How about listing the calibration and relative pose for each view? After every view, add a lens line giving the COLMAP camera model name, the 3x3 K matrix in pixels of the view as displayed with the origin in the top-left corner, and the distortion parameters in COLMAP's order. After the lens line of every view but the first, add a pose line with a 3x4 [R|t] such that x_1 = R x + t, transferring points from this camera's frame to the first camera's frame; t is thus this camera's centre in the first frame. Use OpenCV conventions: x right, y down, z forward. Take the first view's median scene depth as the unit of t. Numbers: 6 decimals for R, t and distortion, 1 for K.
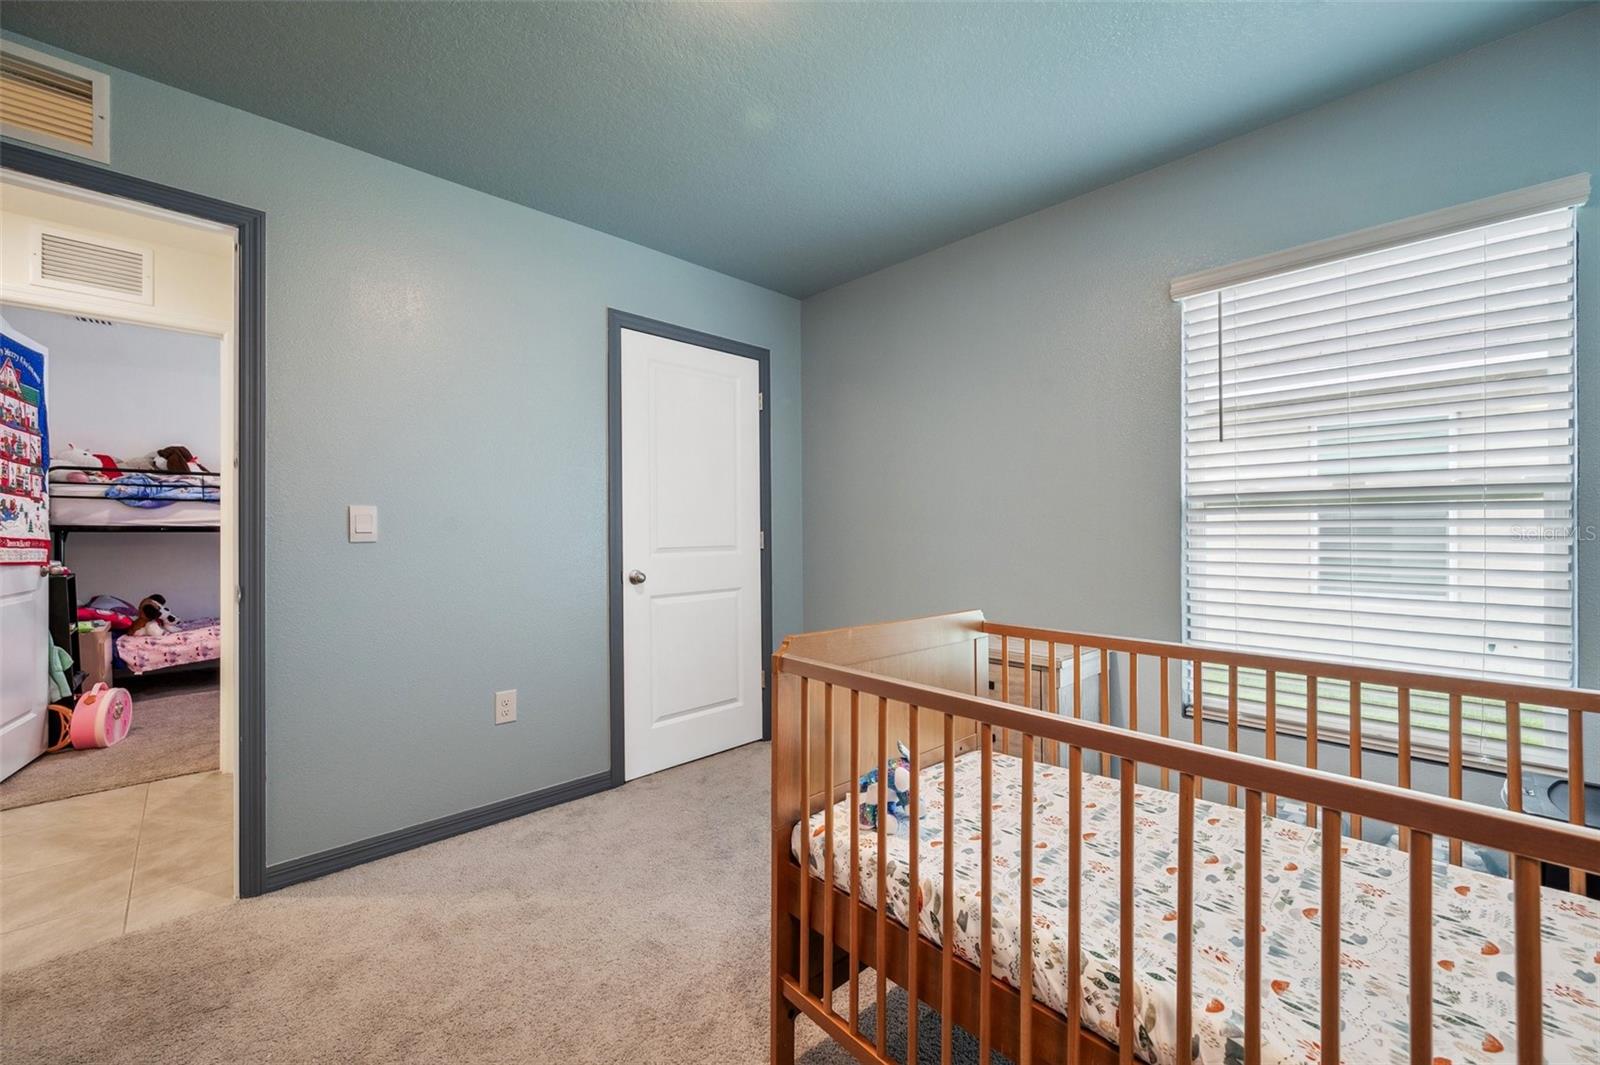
lens RADIAL K [[638.8, 0, 802.3], [0, 638.8, 529.9], [0, 0, 1]] dist [0.000142, 0.000025]
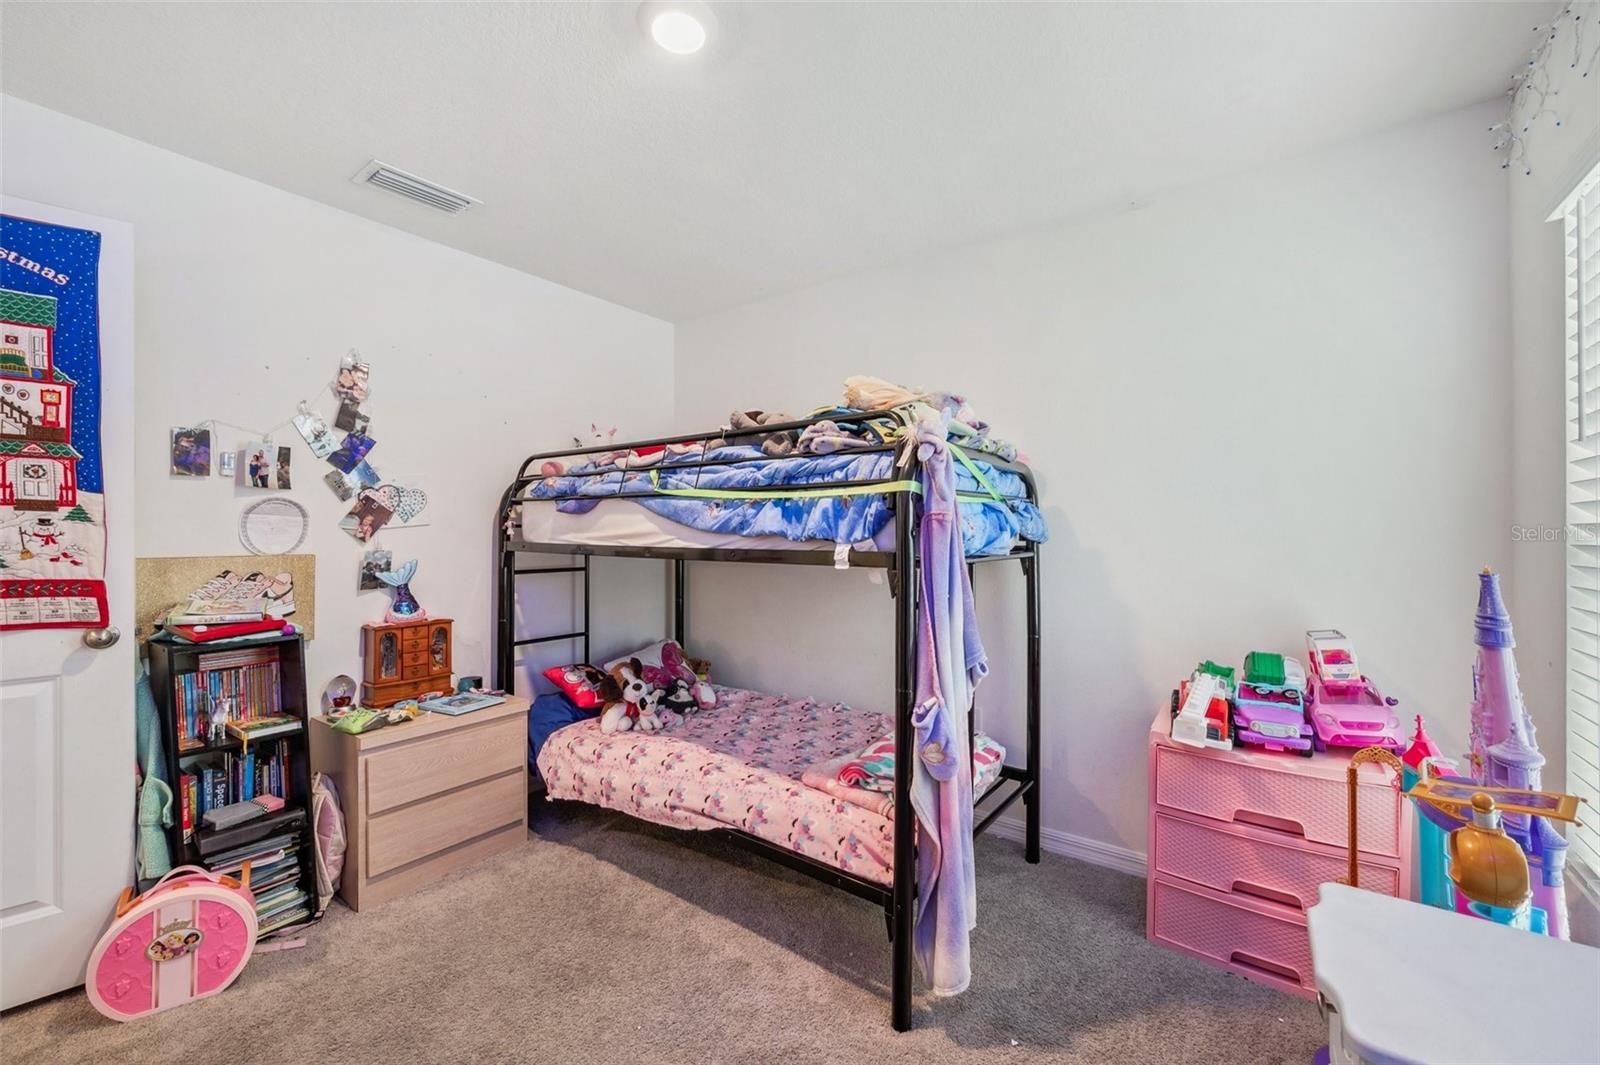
lens RADIAL K [[638.8, 0, 802.3], [0, 638.8, 529.9], [0, 0, 1]] dist [0.000142, 0.000025]
pose [[0.173925, 0.009248, -0.984715, -0.418058], [-0.007352, 0.999940, 0.008093, -0.025307], [0.984731, 0.005832, 0.173983, 1.096019]]
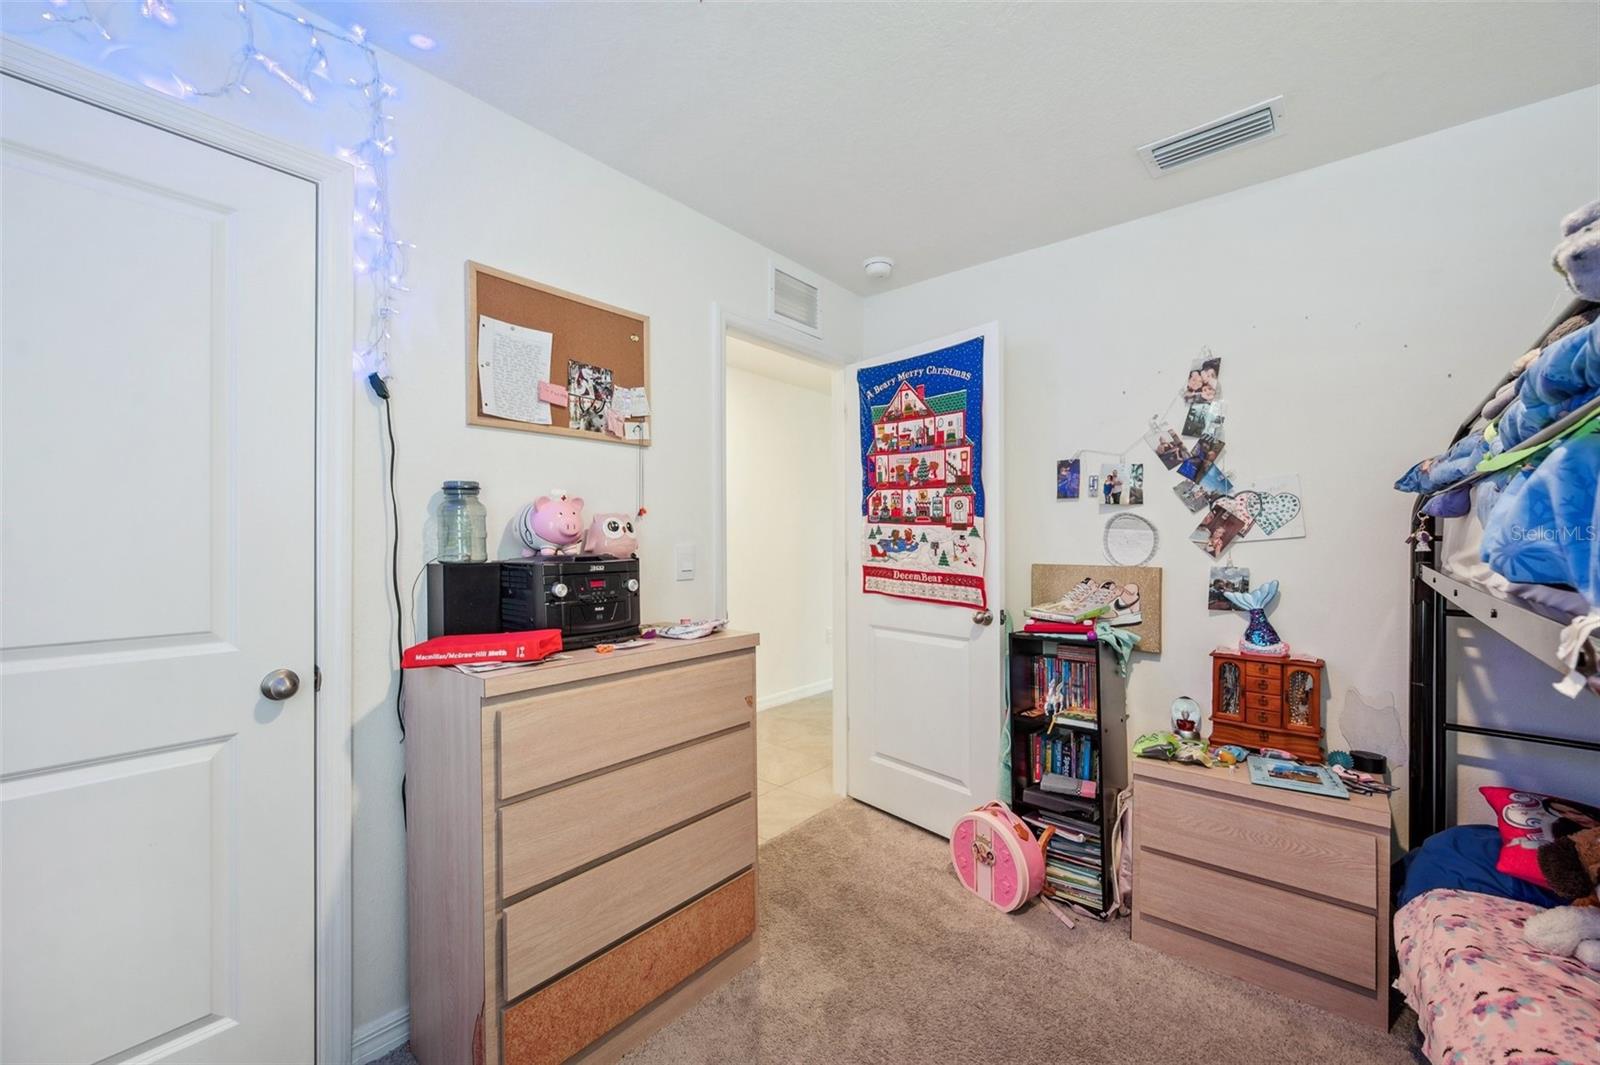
lens RADIAL K [[642.5, 0, 799.2], [0, 642.5, 543.0], [0, 0, 1]] dist [0.000798, -0.000001]
pose [[-0.994180, 0.007655, -0.107464, -0.646741], [0.006401, 0.999907, 0.012007, -0.026472], [0.107546, 0.011249, -0.994137, 1.277655]]
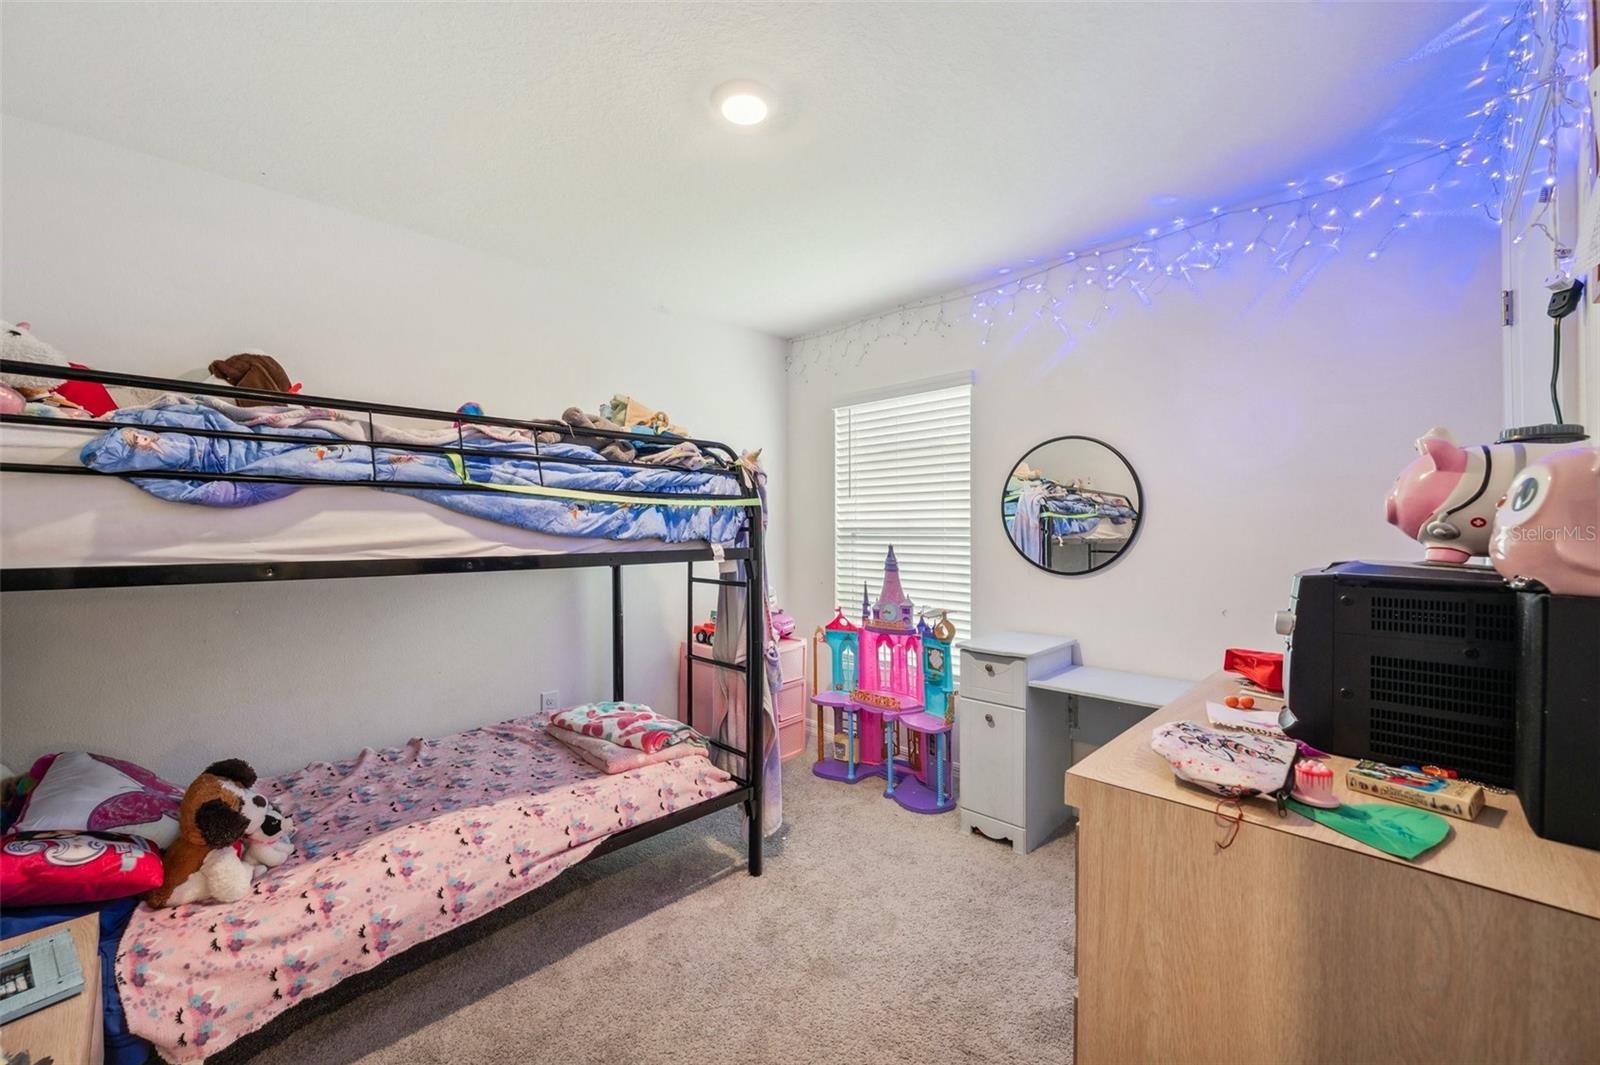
lens RADIAL K [[638.8, 0, 802.3], [0, 638.8, 529.9], [0, 0, 1]] dist [0.000142, 0.000025]
pose [[0.999477, 0.007187, 0.031514, -0.749852], [-0.007160, 0.999974, -0.000964, -0.024383], [-0.031520, 0.000738, 0.999503, 0.679234]]
